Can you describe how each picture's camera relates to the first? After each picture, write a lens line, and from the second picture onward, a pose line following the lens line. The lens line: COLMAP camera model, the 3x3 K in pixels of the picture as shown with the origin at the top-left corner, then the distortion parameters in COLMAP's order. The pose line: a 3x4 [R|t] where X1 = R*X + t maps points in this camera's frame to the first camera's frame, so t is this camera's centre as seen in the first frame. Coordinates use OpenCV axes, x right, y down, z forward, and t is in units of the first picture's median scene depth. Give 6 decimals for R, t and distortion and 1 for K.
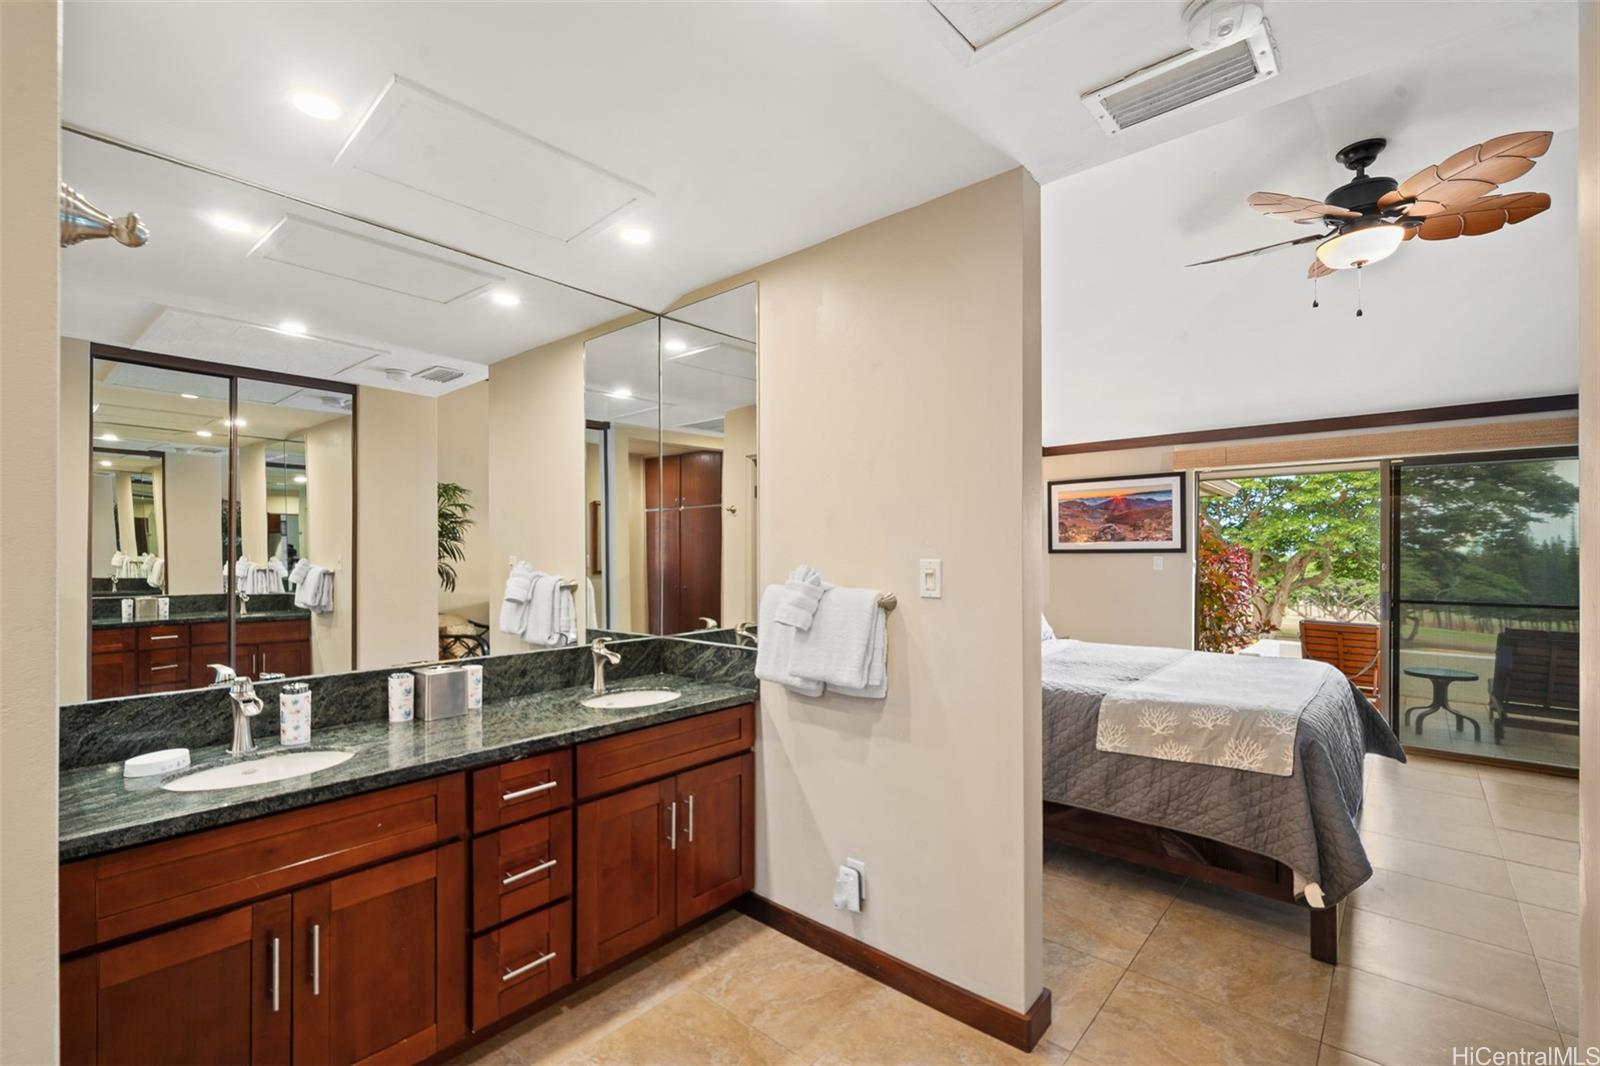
lens RADIAL K [[692.3, 0, 802.5], [0, 692.3, 543.8], [0, 0, 1]] dist [0.000876, -0.000356]
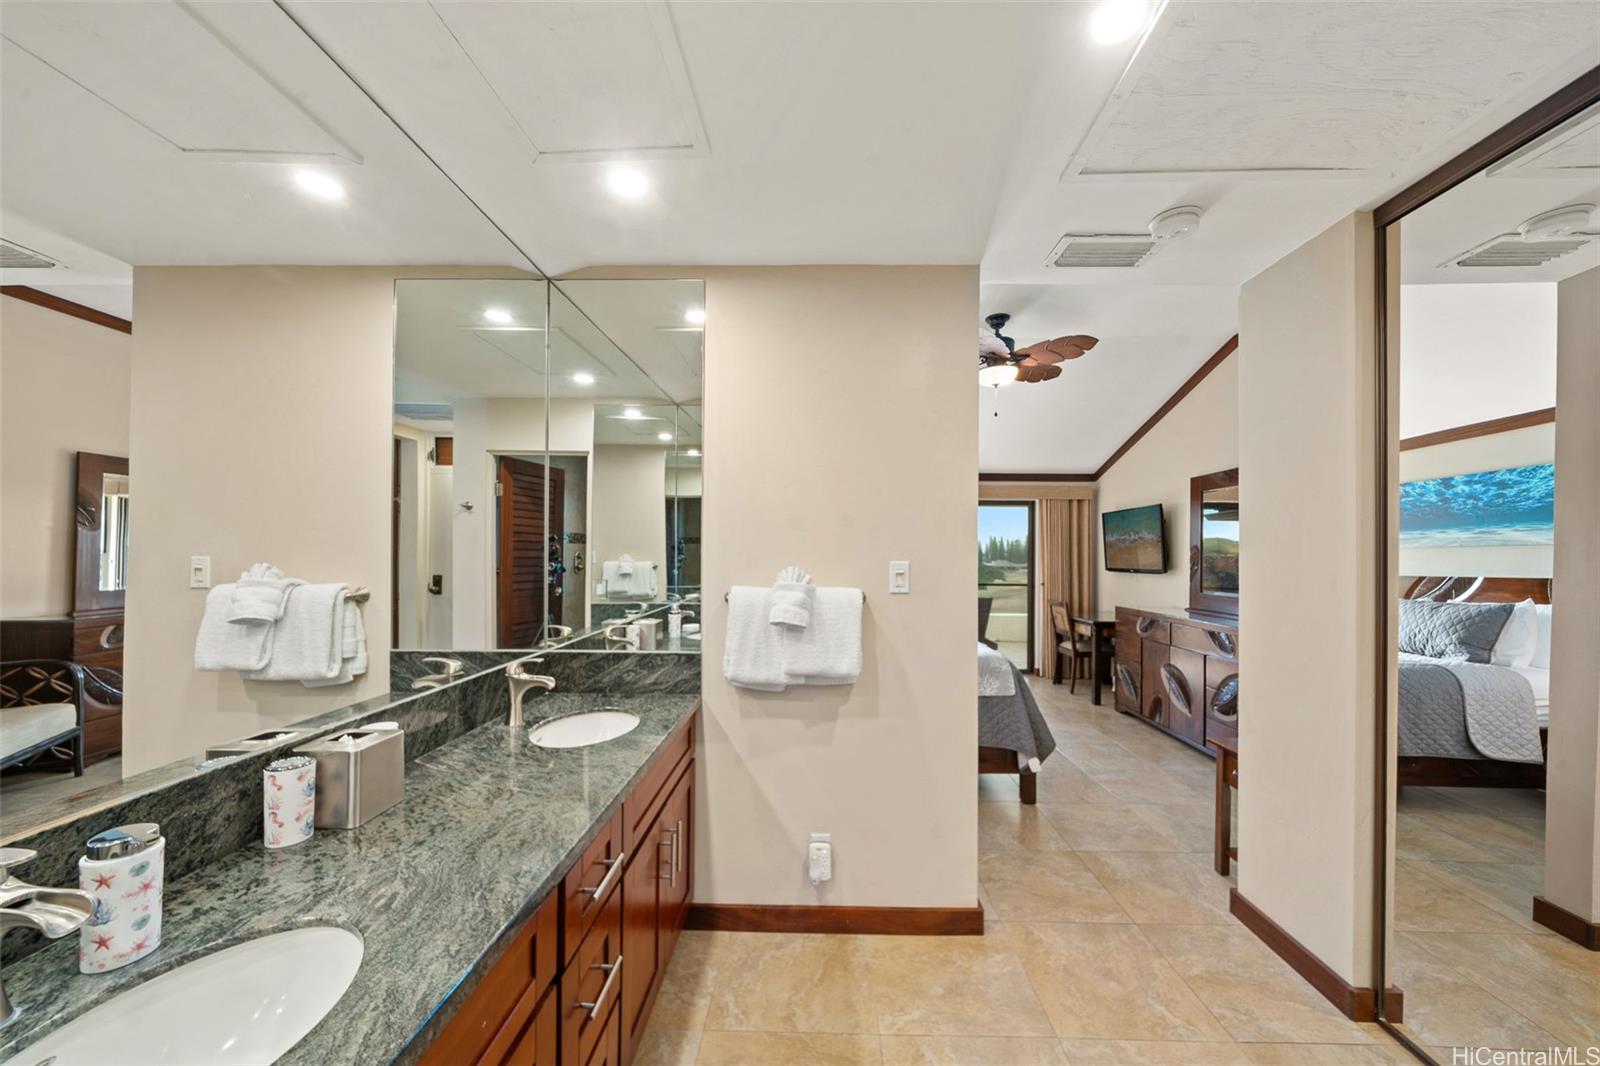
lens RADIAL K [[547.8, 0, 811.0], [0, 547.8, 542.7], [0, 0, 1]] dist [0.000345, -0.000027]
pose [[0.766380, 0.019548, 0.642090, -0.393339], [-0.015476, 0.999809, -0.011966, 0.002686], [-0.642201, -0.000766, 0.766536, 0.264764]]
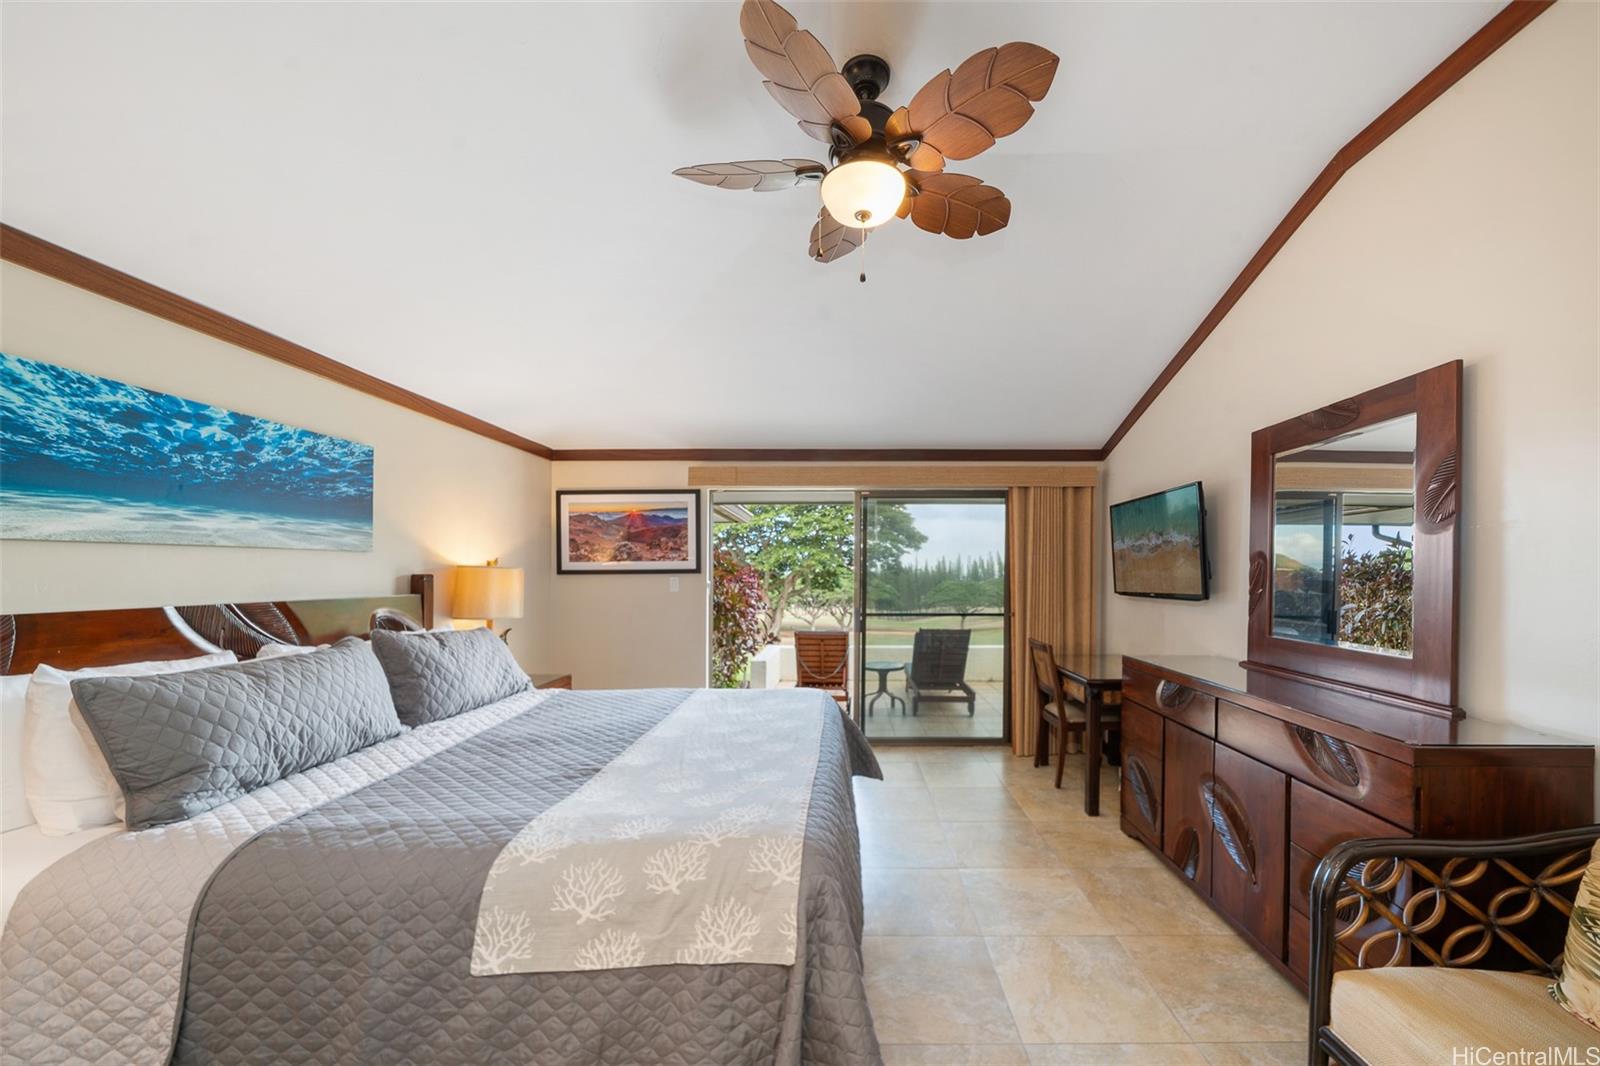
lens RADIAL K [[567.7, 0, 835.7], [0, 567.7, 578.9], [0, 0, 1]] dist [-0.027068, 0.000018]
pose [[0.765243, -0.008841, 0.643681, 0.353976], [-0.006715, 0.999742, 0.021715, 0.004004], [-0.643707, -0.020939, 0.764986, 0.510923]]
